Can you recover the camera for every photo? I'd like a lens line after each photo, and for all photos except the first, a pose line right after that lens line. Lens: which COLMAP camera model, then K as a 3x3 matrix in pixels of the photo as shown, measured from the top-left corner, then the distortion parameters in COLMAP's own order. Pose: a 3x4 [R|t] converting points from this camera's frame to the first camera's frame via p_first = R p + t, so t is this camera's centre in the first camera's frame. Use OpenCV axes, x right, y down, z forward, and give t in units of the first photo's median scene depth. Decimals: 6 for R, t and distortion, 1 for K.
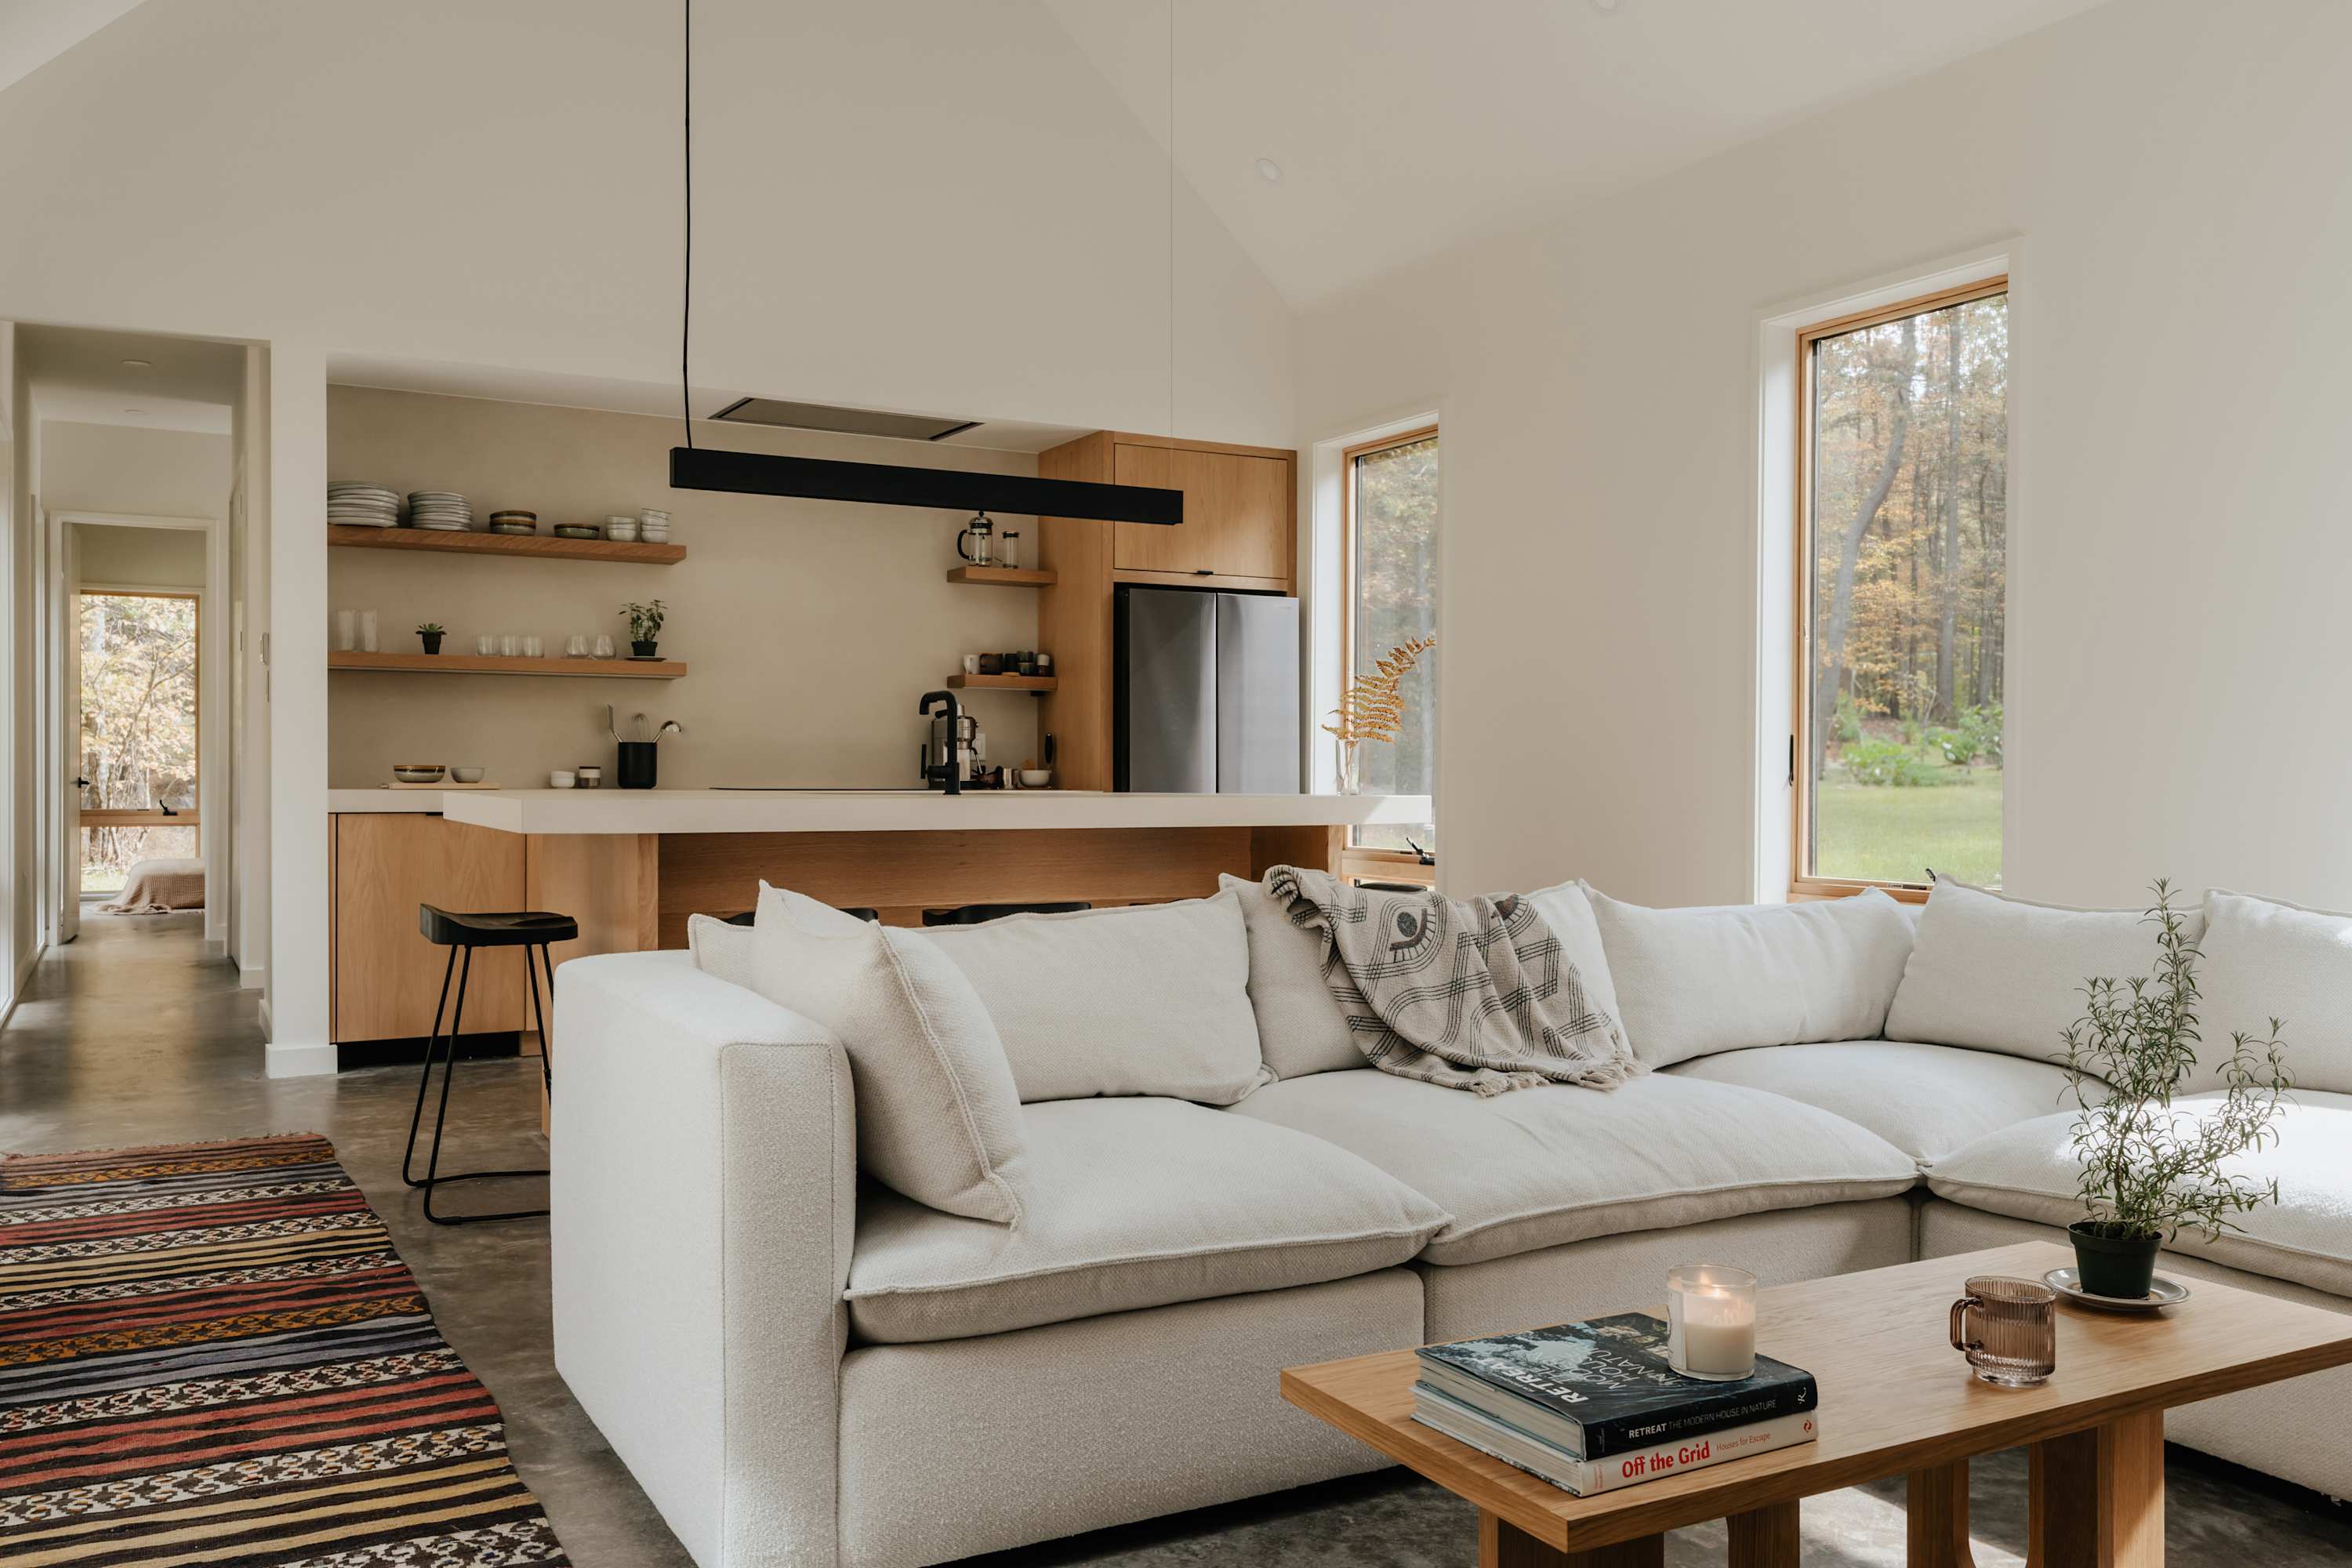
lens RADIAL K [[1891.3, 0, 1190.7], [0, 1891.3, 784.1], [0, 0, 1]] dist [0.007537, 0.011882]
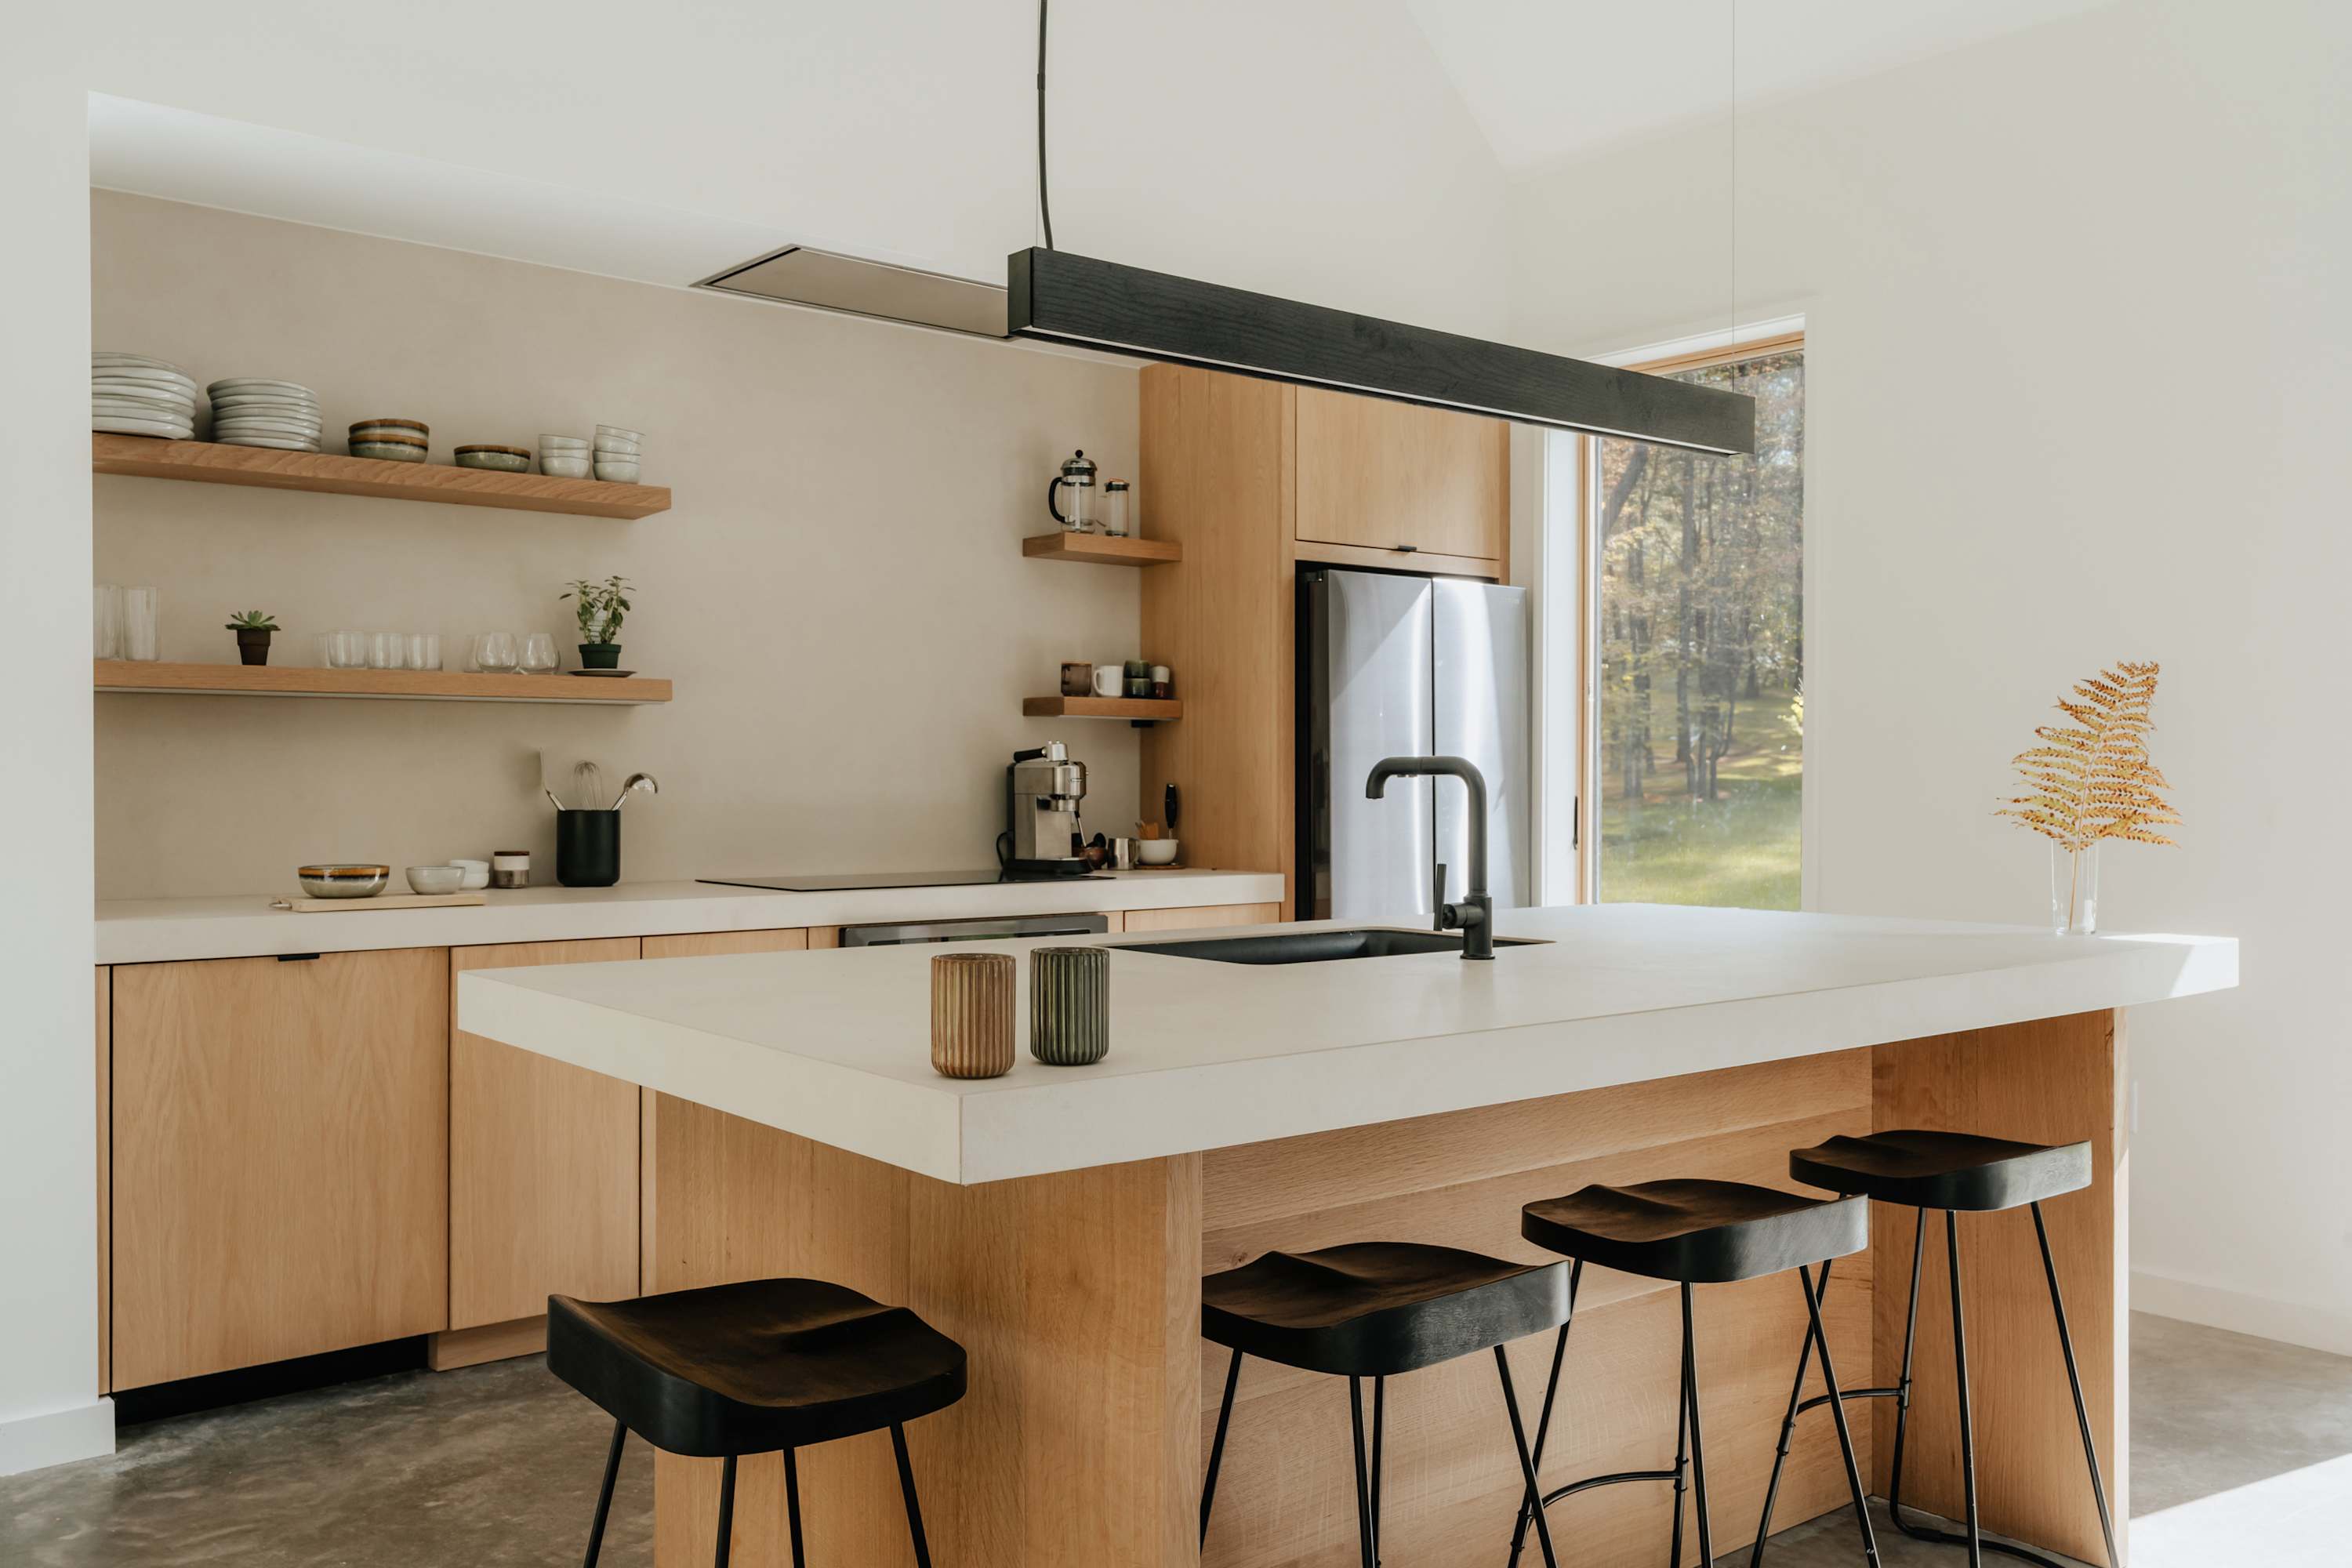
lens RADIAL K [[1979.6, 0, 1164.5], [0, 1979.6, 787.3], [0, 0, 1]] dist [0.009141, -0.011715]
pose [[0.987273, -0.002062, 0.159024, -0.211288], [0.001738, 0.999996, 0.002176, -0.030473], [-0.159028, -0.001872, 0.987272, 0.343596]]
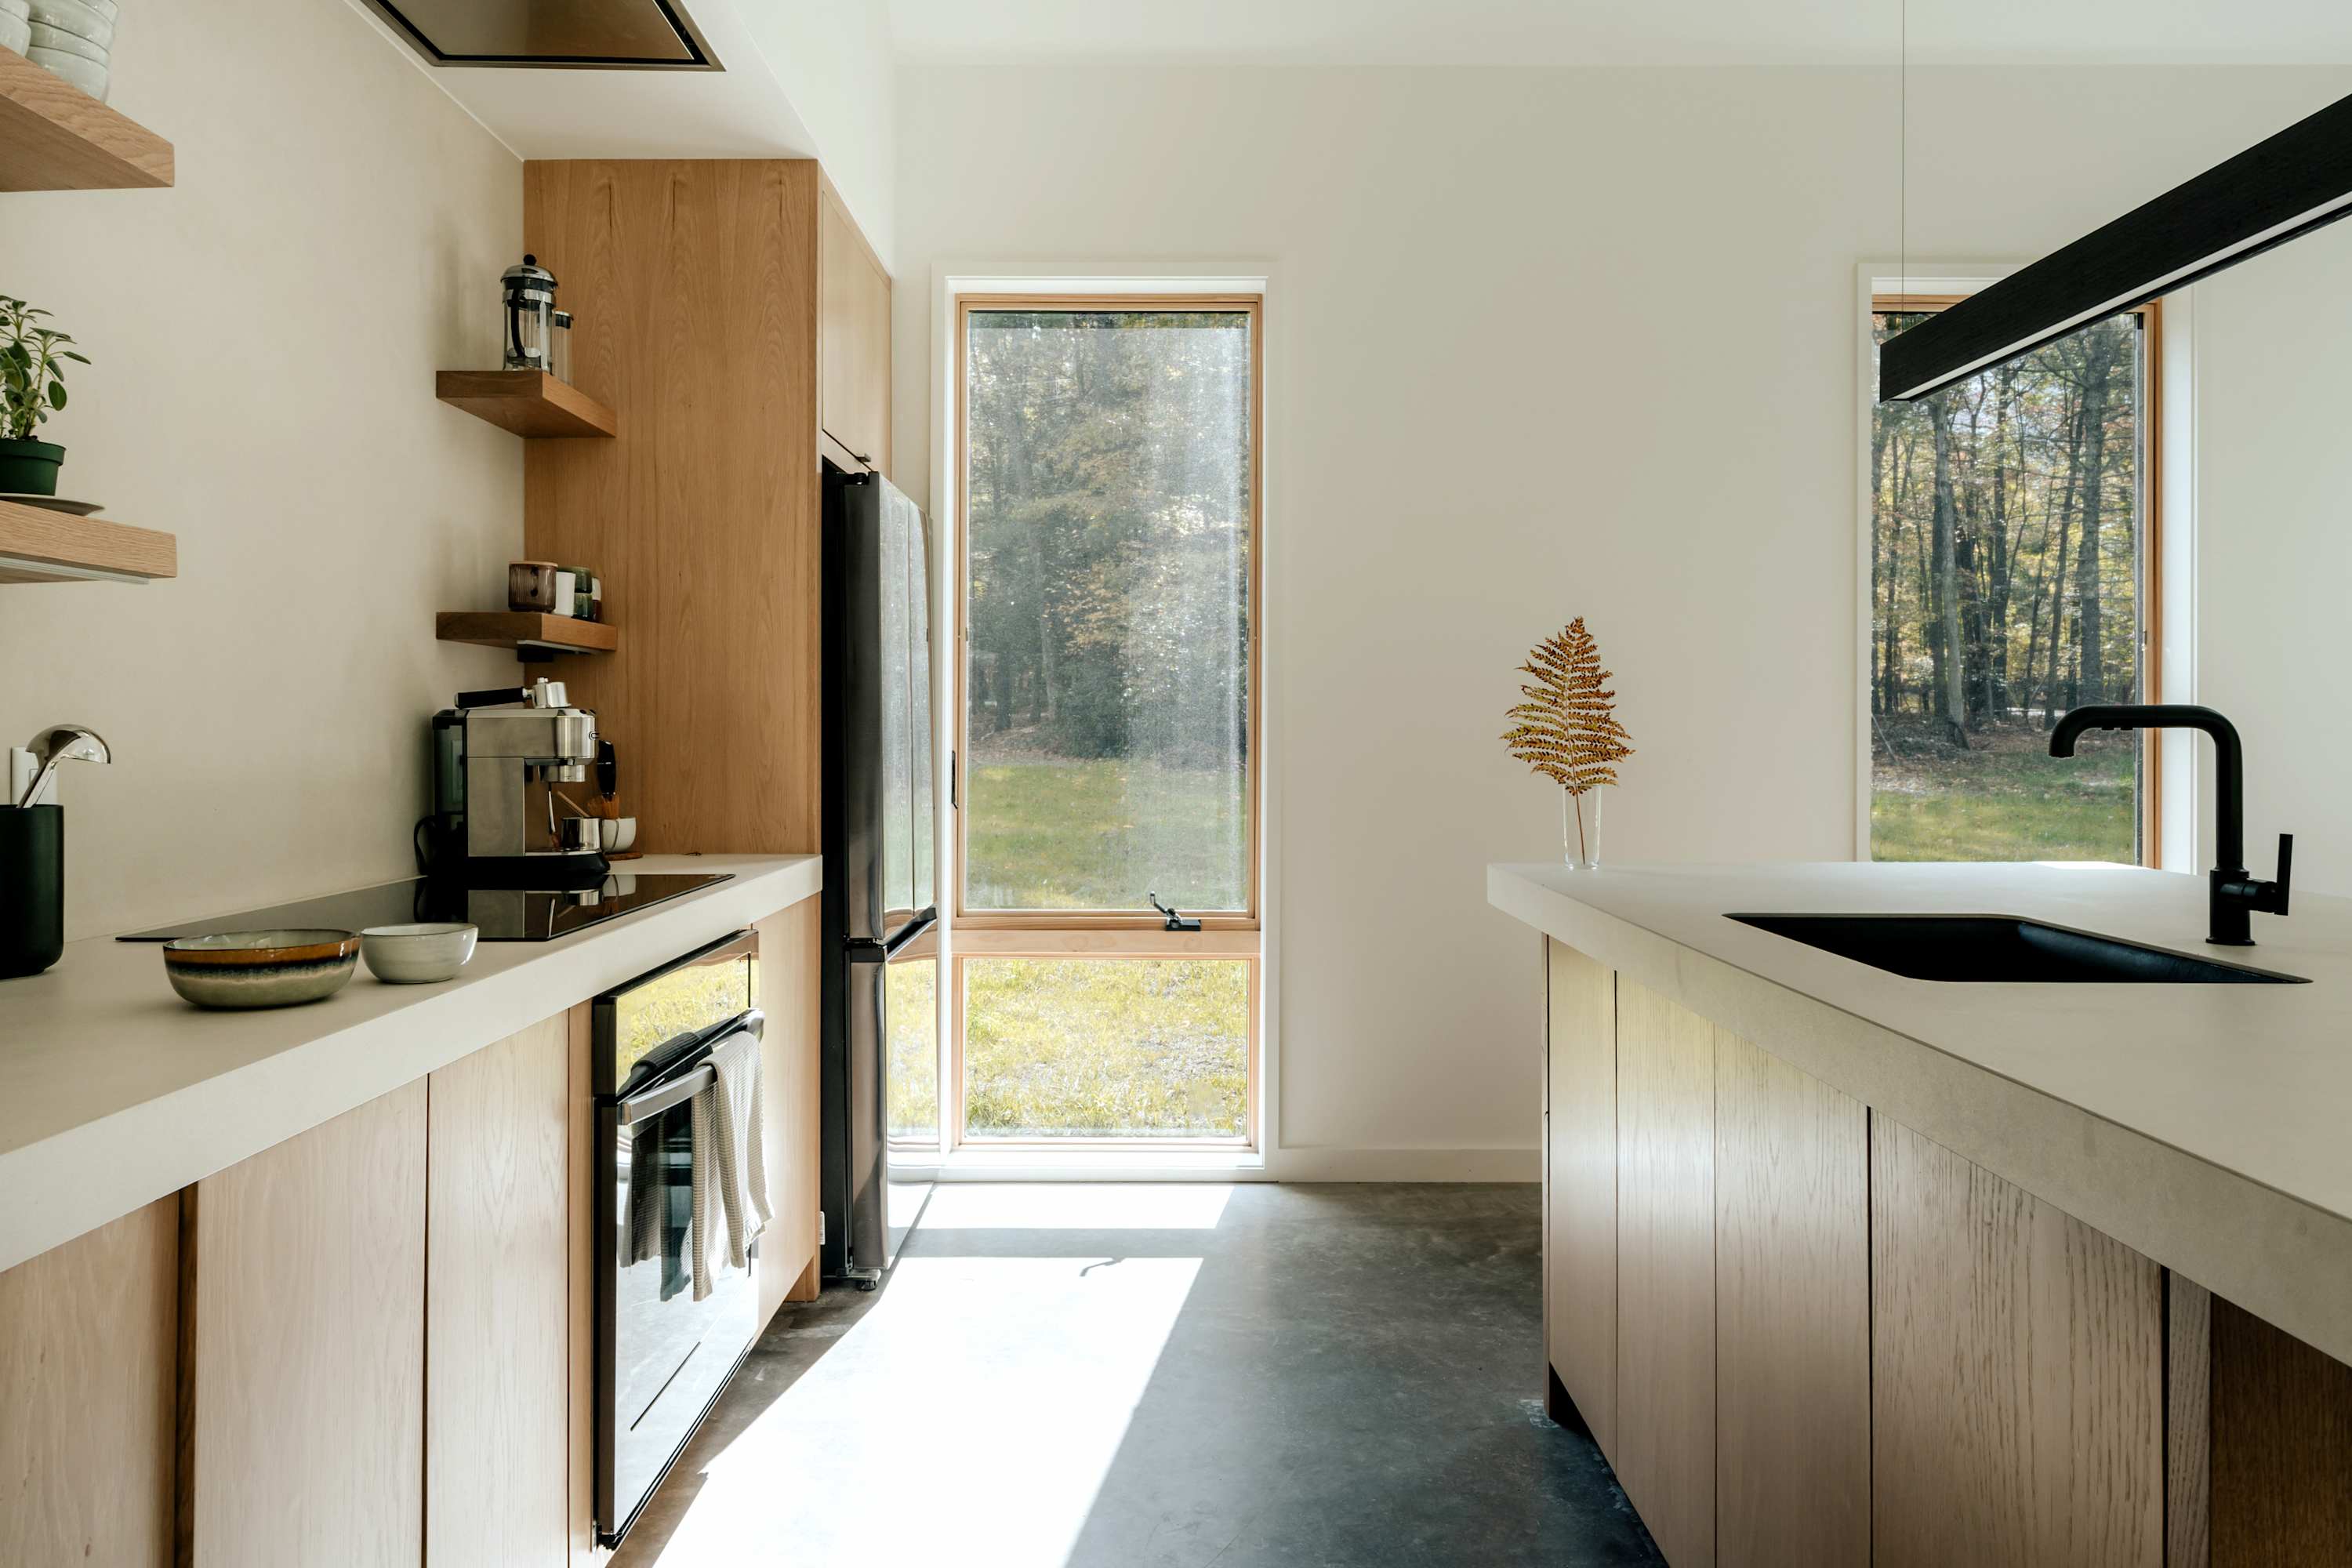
lens RADIAL K [[1625.4, 0, 1176.8], [0, 1625.4, 769.0], [0, 0, 1]] dist [-0.007249, 0.000162]
pose [[0.503533, -0.022871, 0.863673, -0.408969], [0.004638, 0.999707, 0.023769, -0.032274], [-0.863964, -0.007963, 0.503491, 0.738570]]
